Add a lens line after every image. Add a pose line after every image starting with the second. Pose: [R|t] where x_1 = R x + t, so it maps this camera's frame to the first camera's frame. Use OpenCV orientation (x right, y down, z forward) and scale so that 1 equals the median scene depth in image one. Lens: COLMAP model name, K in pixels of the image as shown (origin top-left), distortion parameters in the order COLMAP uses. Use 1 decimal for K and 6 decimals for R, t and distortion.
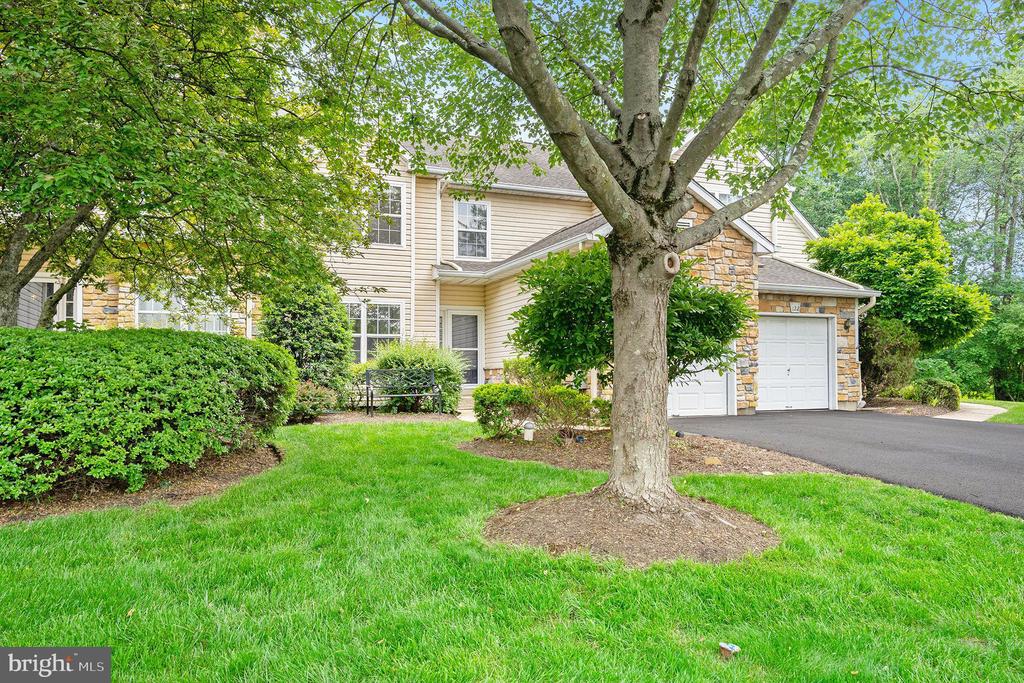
lens RADIAL K [[721.4, 0, 521.4], [0, 721.4, 313.5], [0, 0, 1]] dist [0.003158, 0.001341]
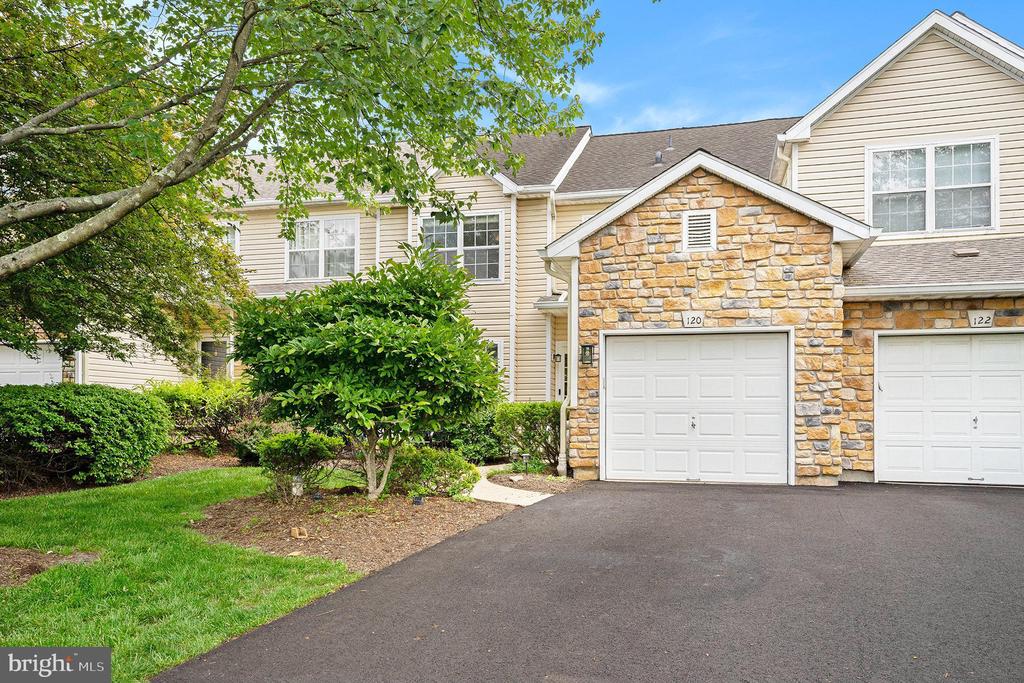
lens RADIAL K [[805.4, 0, 534.9], [0, 805.4, 383.2], [0, 0, 1]] dist [0.054059, -0.005202]
pose [[0.792920, -0.015351, -0.609132, 0.496343], [0.044358, 0.998484, 0.032578, 0.006975], [0.607709, -0.052851, 0.792399, 0.210660]]
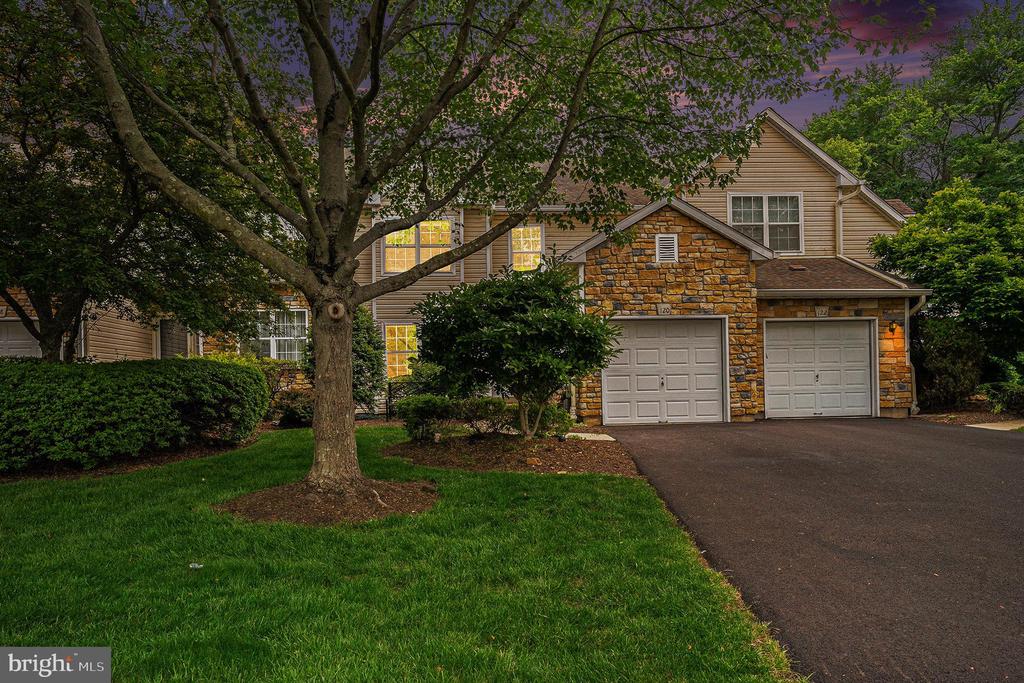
lens RADIAL K [[721.4, 0, 510.1], [0, 721.4, 343.6], [0, 0, 1]] dist [0.003158, 0.001341]
pose [[0.947625, -0.028759, -0.318087, 0.286349], [0.040168, 0.998761, 0.029367, -0.010642], [0.316849, -0.040606, 0.947607, -0.055127]]
